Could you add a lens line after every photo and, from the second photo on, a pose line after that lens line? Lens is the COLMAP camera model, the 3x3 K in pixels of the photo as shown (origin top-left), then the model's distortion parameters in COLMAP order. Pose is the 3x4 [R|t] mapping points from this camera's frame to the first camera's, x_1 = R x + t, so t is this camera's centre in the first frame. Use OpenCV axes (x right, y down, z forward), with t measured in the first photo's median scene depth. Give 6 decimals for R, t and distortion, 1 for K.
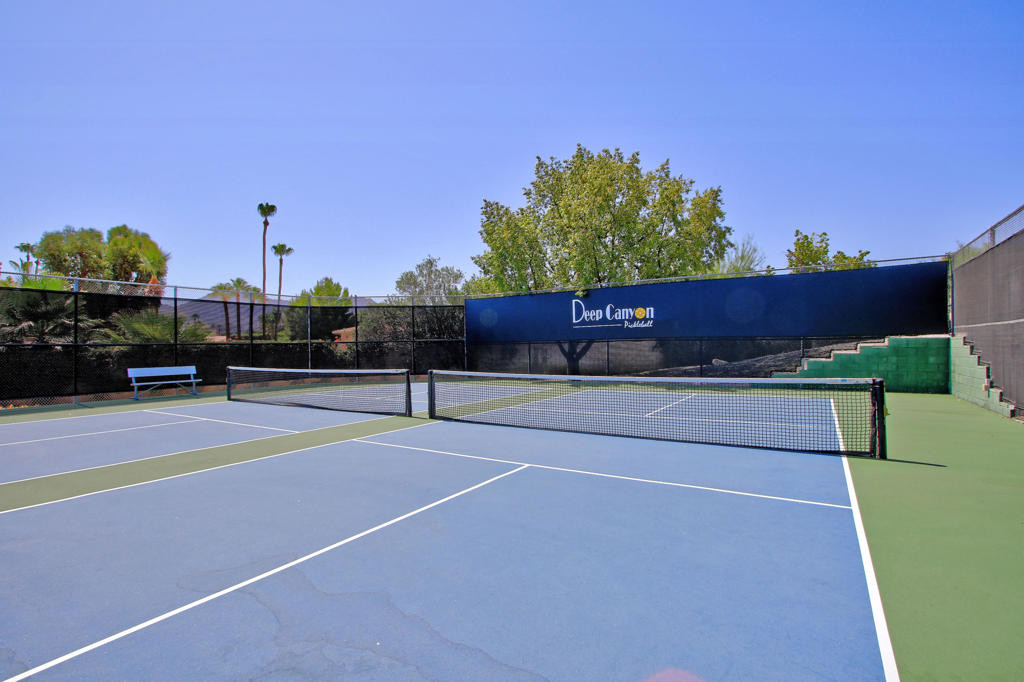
lens RADIAL K [[497.4, 0, 512.0], [0, 497.4, 343.1], [0, 0, 1]] dist [0.003402, 0.000260]
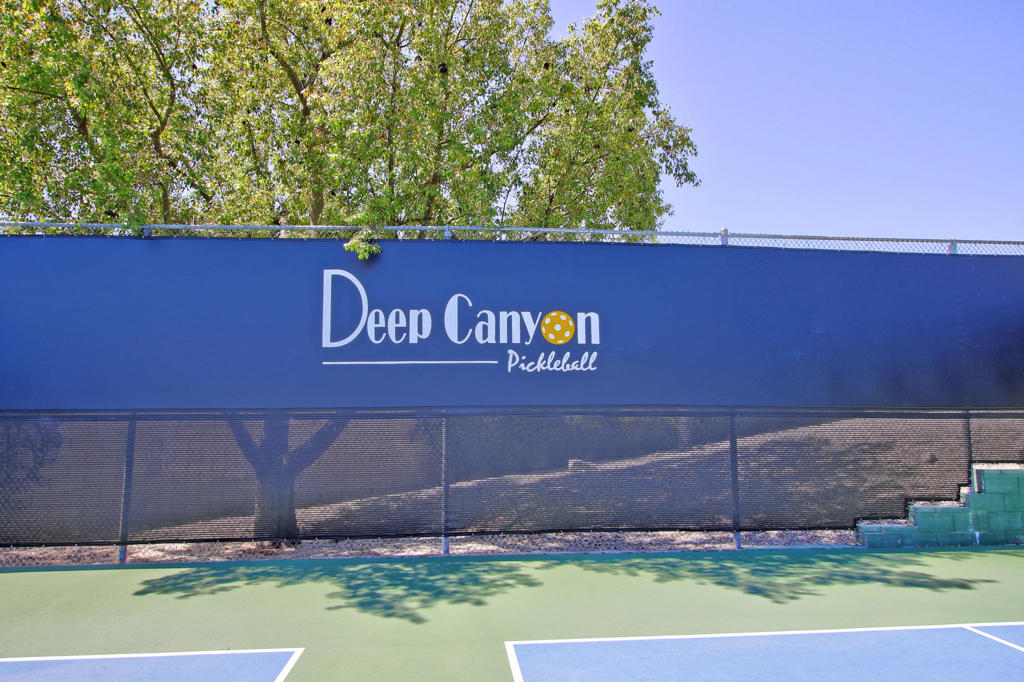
lens RADIAL K [[608.5, 0, 512.8], [0, 608.5, 341.8], [0, 0, 1]] dist [-0.000363, -0.000327]
pose [[0.794589, 0.089707, 0.600484, -0.000463], [-0.010402, 0.990891, -0.134266, 0.001699], [-0.607059, 0.100440, 0.788284, 0.683121]]
